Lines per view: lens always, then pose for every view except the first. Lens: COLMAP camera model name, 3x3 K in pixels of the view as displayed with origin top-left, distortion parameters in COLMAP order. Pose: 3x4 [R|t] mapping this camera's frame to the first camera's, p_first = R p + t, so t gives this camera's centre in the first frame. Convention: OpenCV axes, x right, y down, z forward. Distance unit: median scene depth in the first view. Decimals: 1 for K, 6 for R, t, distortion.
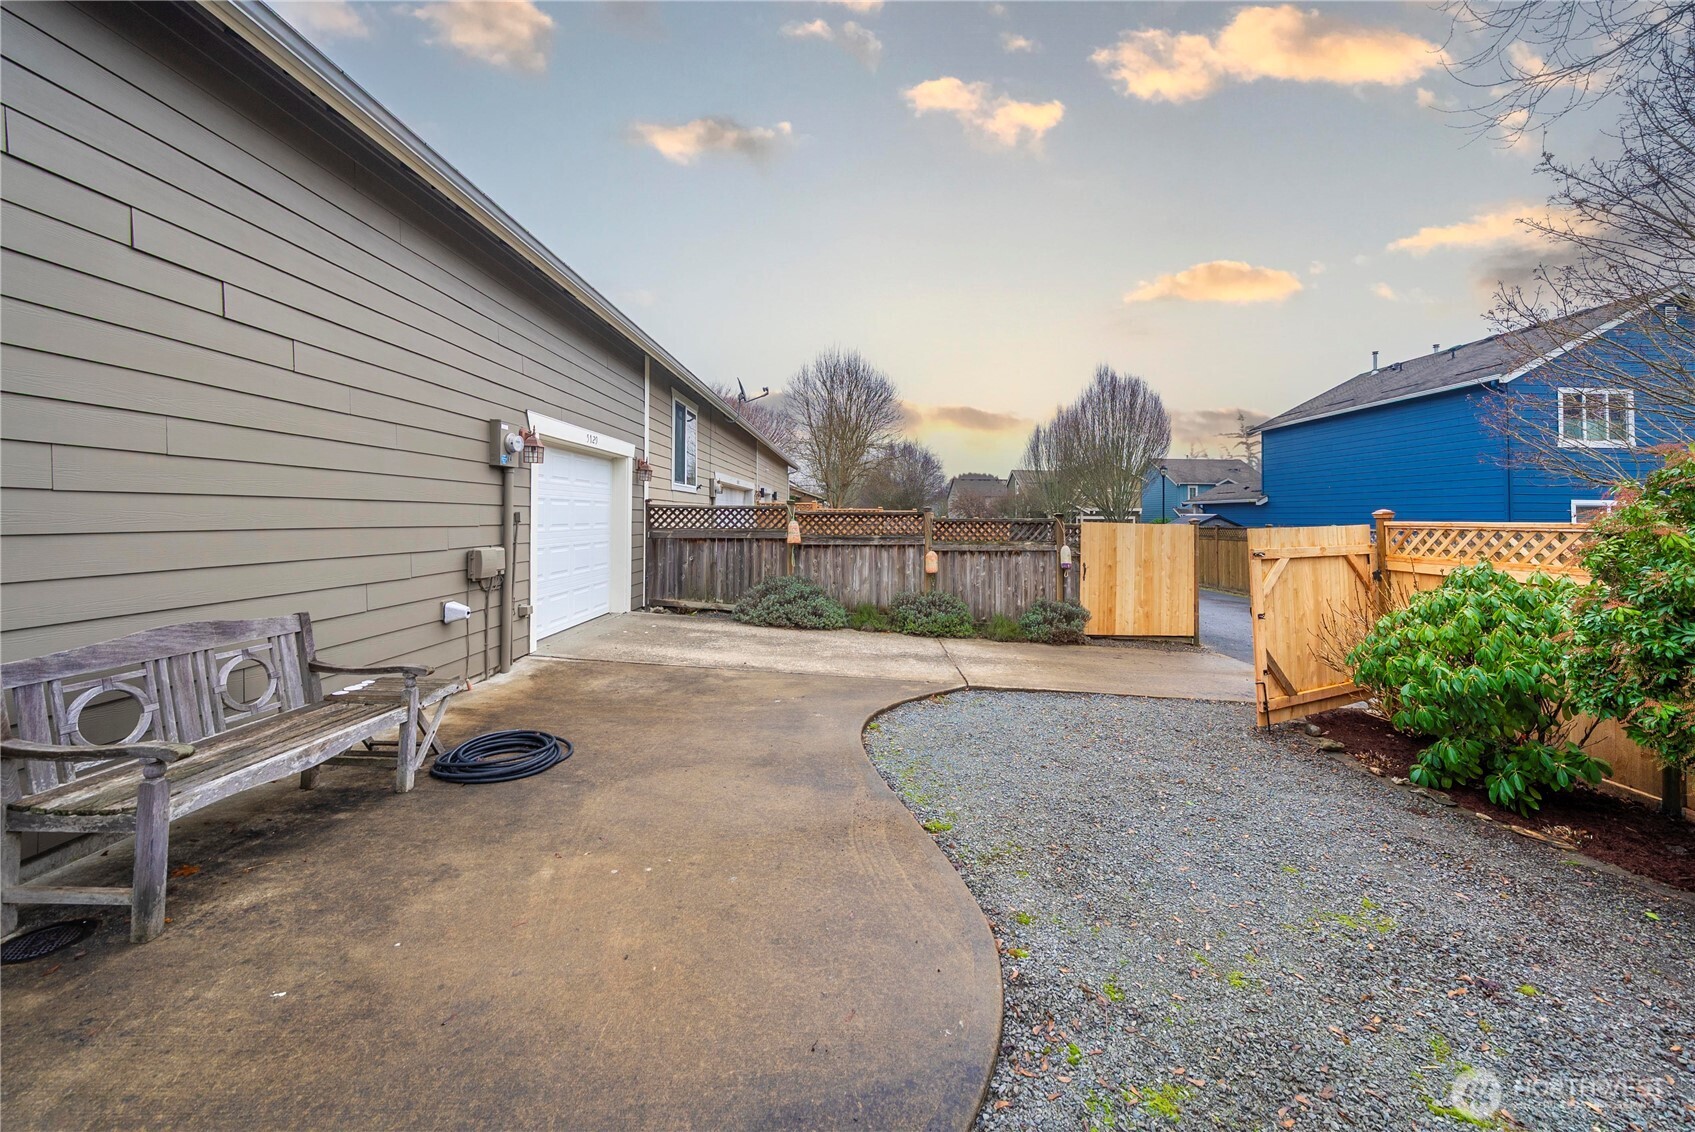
lens RADIAL K [[600.7, 0, 885.6], [0, 600.7, 512.7], [0, 0, 1]] dist [-0.002657, -0.000253]
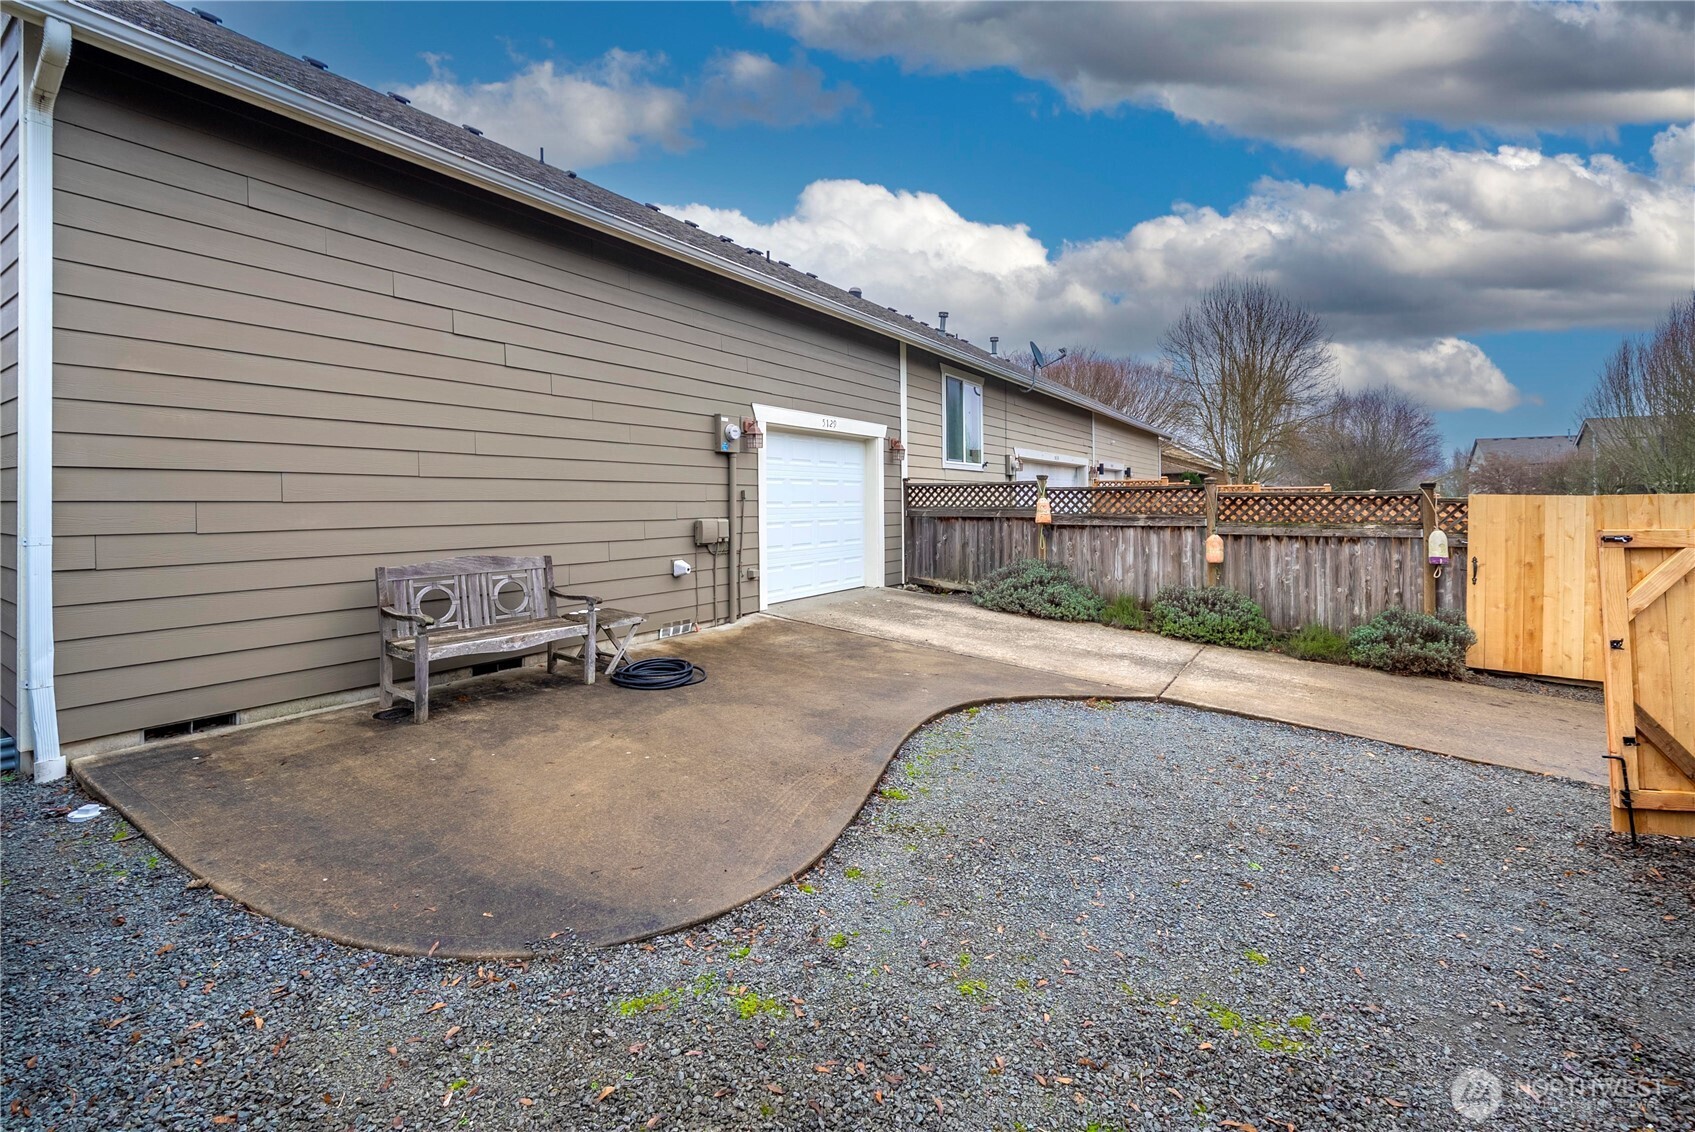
lens RADIAL K [[689.5, 0, 877.1], [0, 689.5, 509.0], [0, 0, 1]] dist [0.000167, -0.000063]
pose [[0.818271, -0.002486, -0.574827, 0.245862], [0.013375, 0.999802, 0.014715, 0.012481], [0.574677, -0.019729, 0.818143, 0.022501]]
